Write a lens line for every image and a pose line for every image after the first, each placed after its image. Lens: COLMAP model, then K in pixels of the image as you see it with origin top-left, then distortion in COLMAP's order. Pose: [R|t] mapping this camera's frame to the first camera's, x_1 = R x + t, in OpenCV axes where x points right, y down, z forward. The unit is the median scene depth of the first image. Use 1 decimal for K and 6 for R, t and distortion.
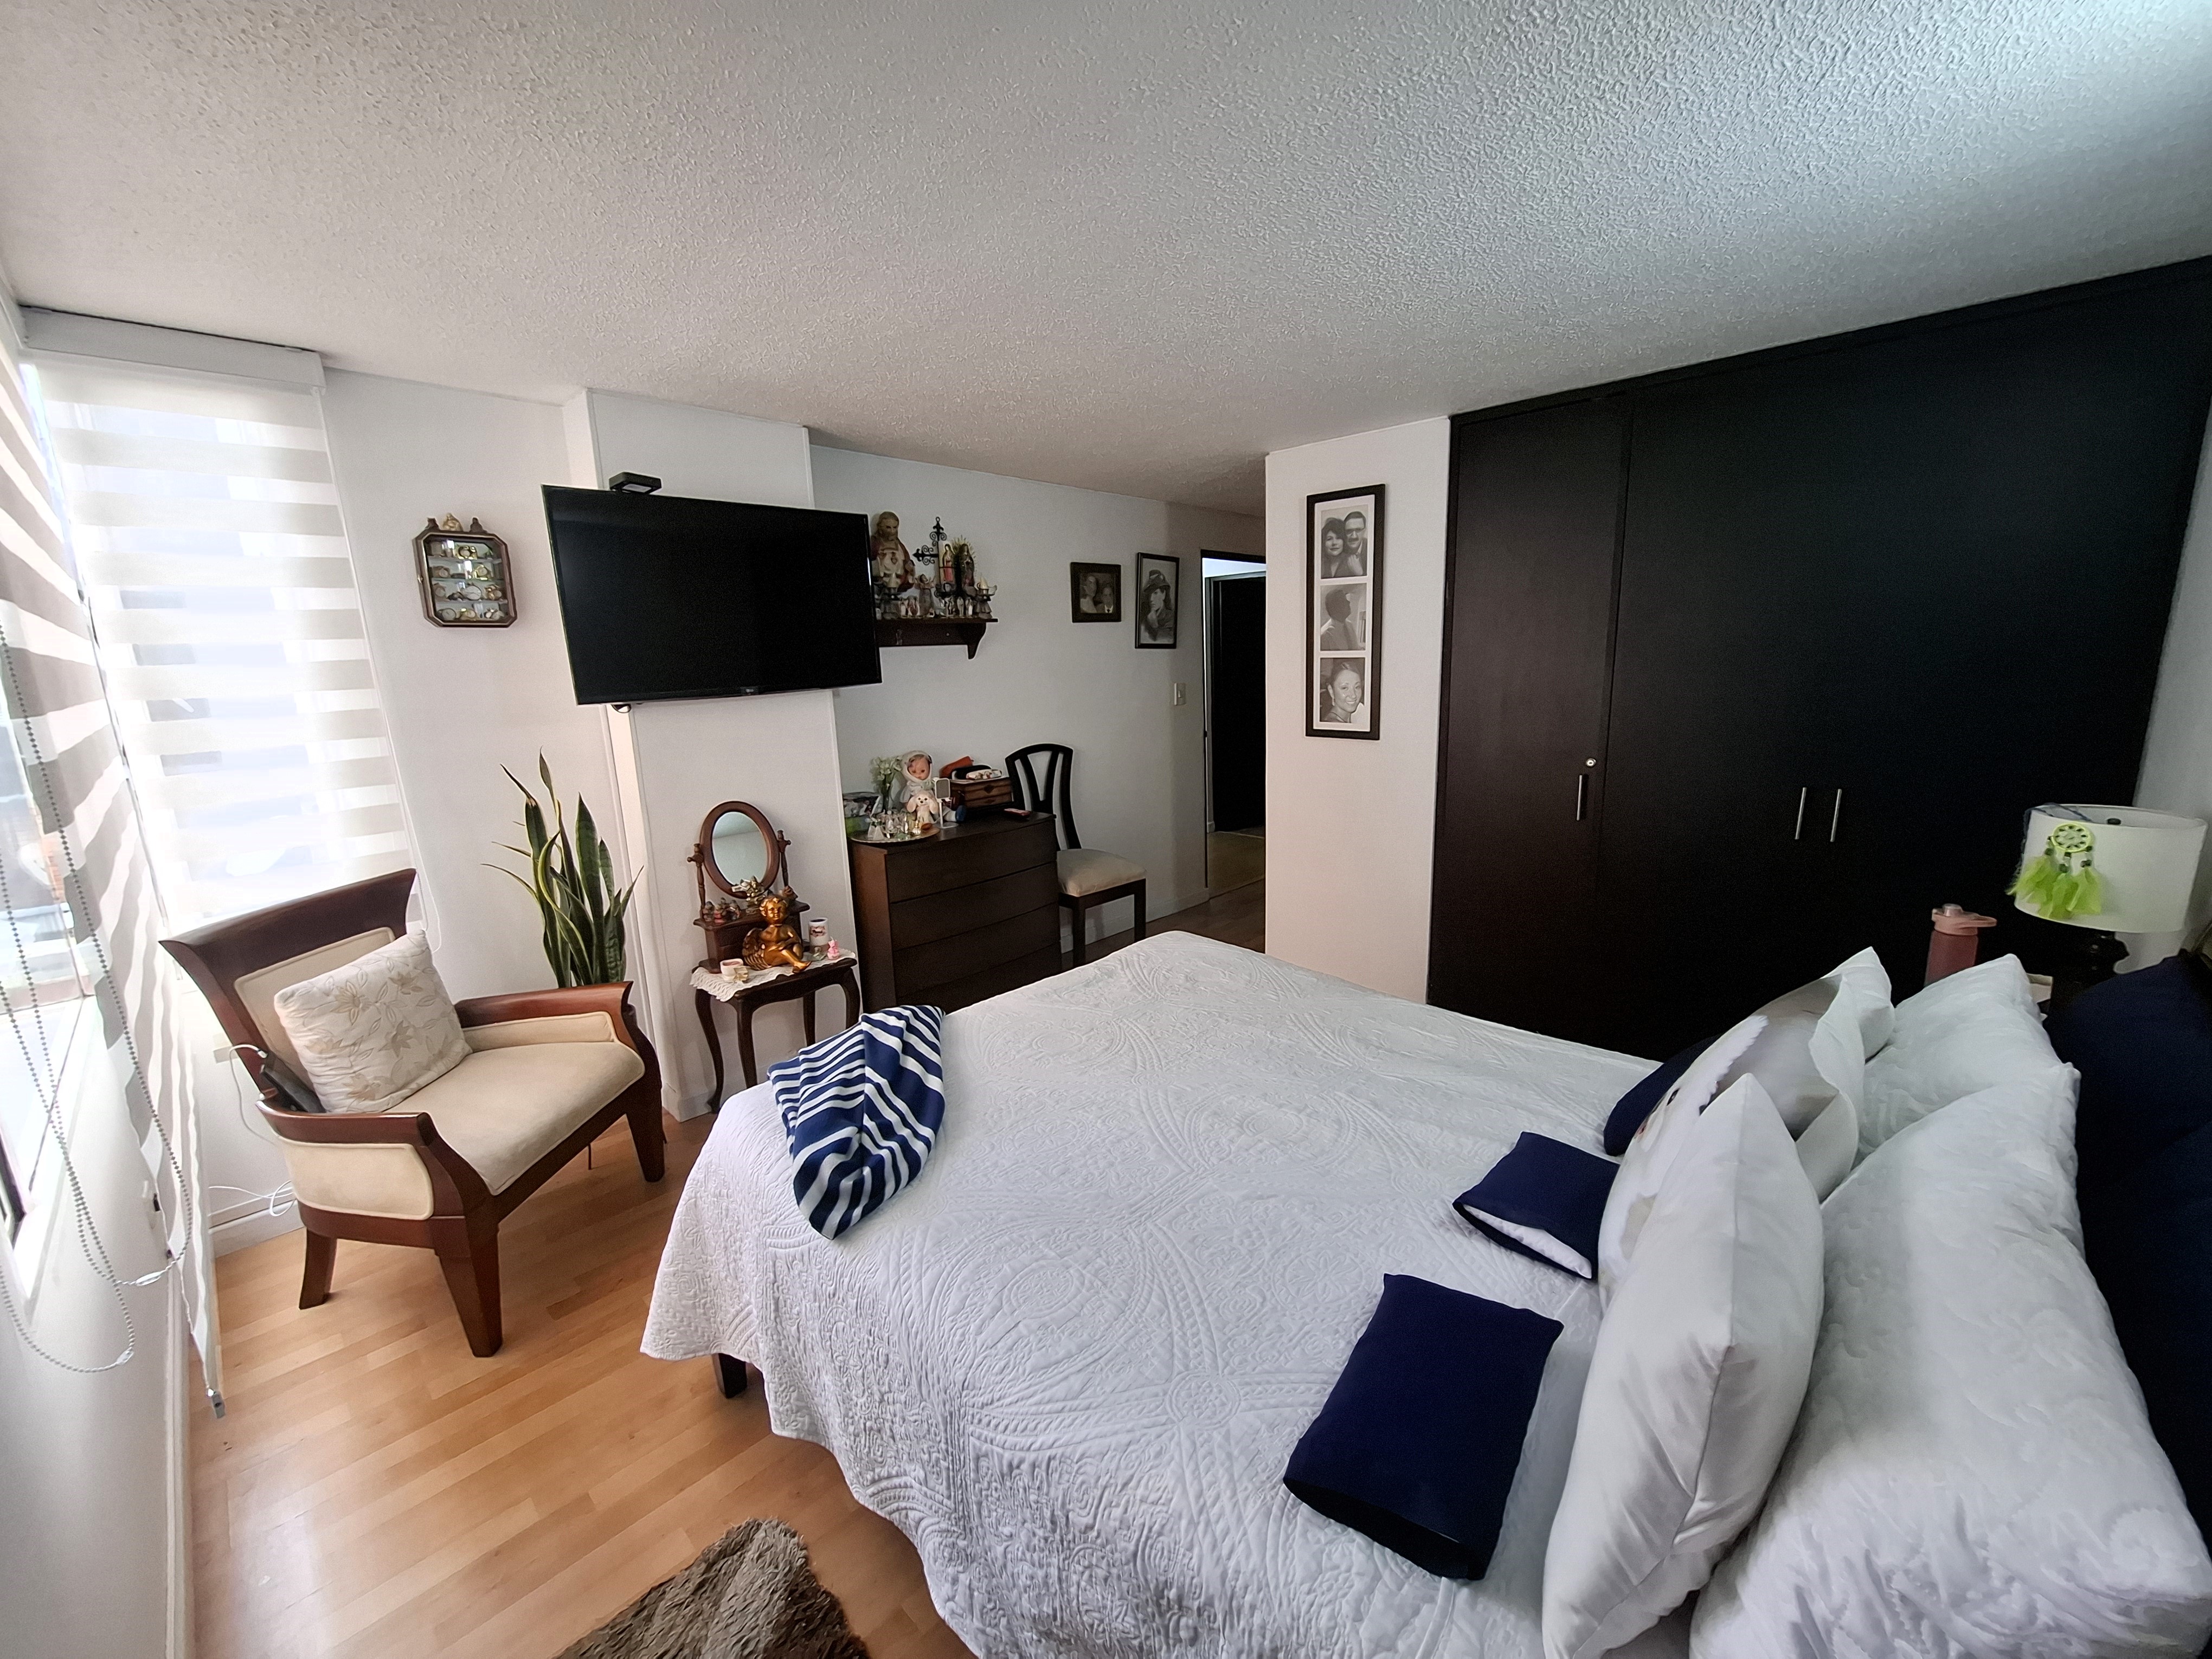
lens RADIAL K [[874.4, 0, 1117.2], [0, 874.4, 827.0], [0, 0, 1]] dist [-0.008671, 0.003365]
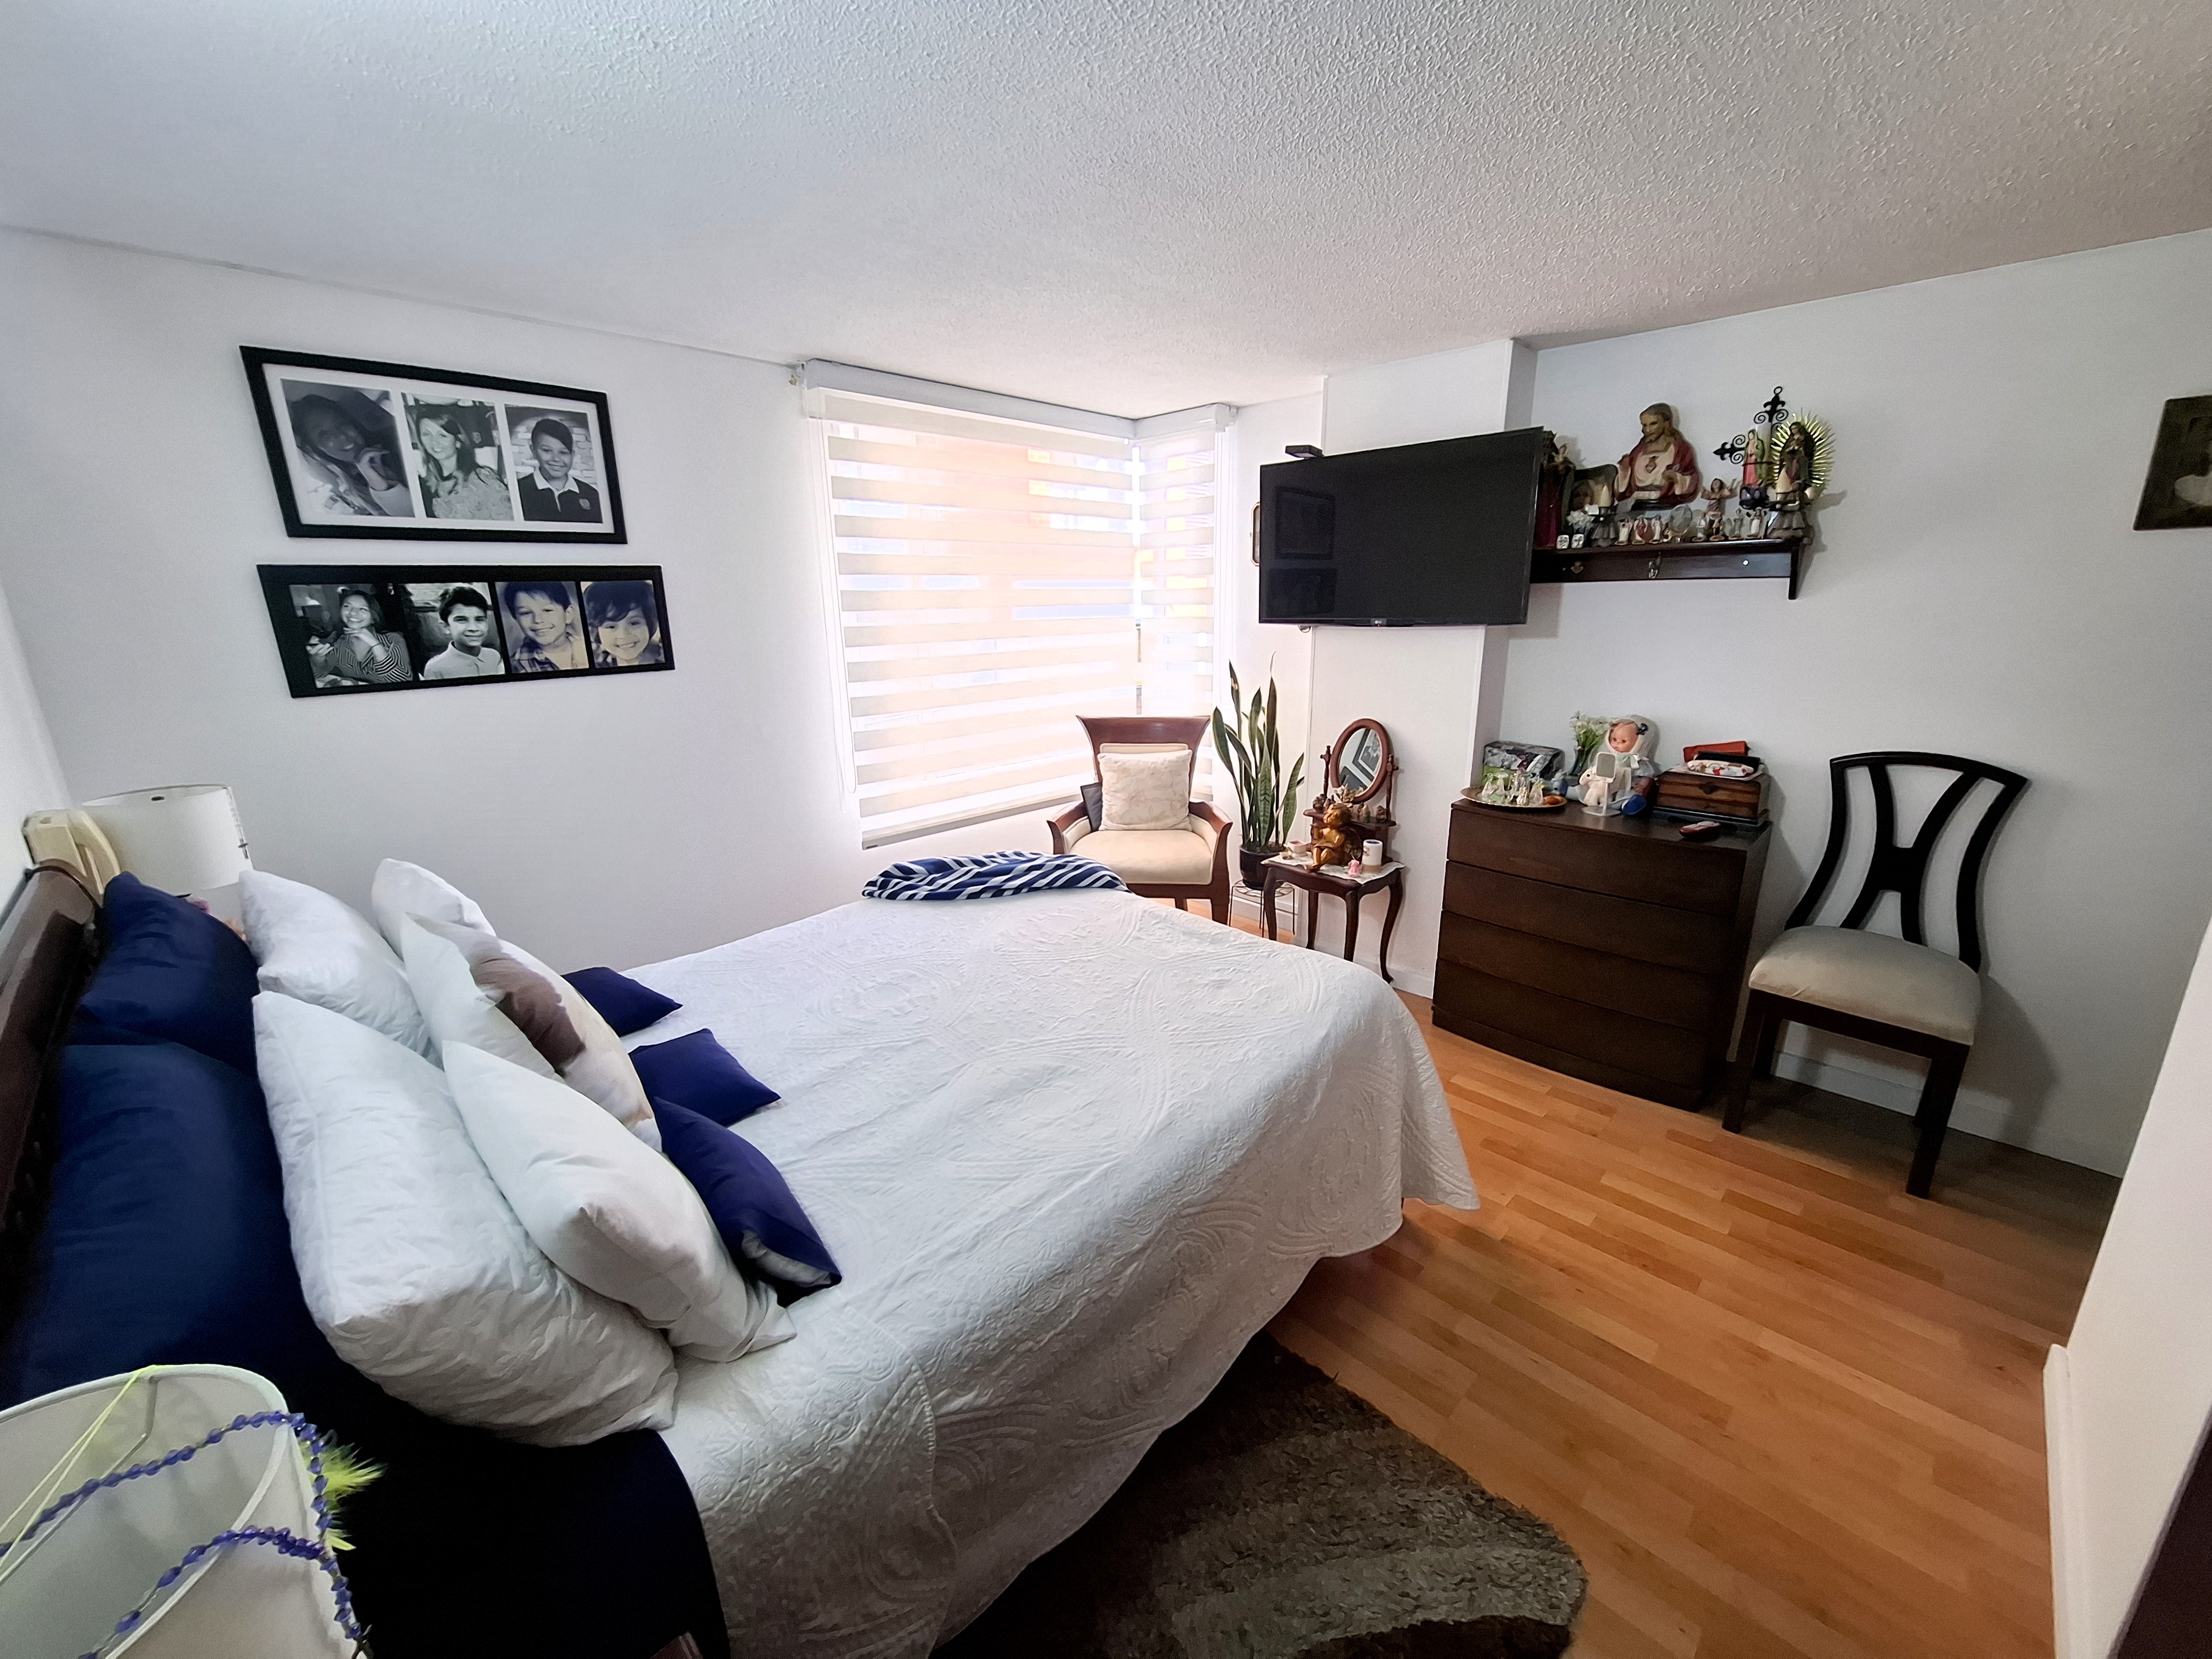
lens RADIAL K [[874.4, 0, 1129.2], [0, 874.4, 826.8], [0, 0, 1]] dist [-0.008671, 0.003365]
pose [[-0.024079, 0.285372, -0.958114, 0.564696], [-0.187764, 0.940046, 0.284709, -0.132085], [0.981919, 0.186754, 0.030947, 0.553586]]
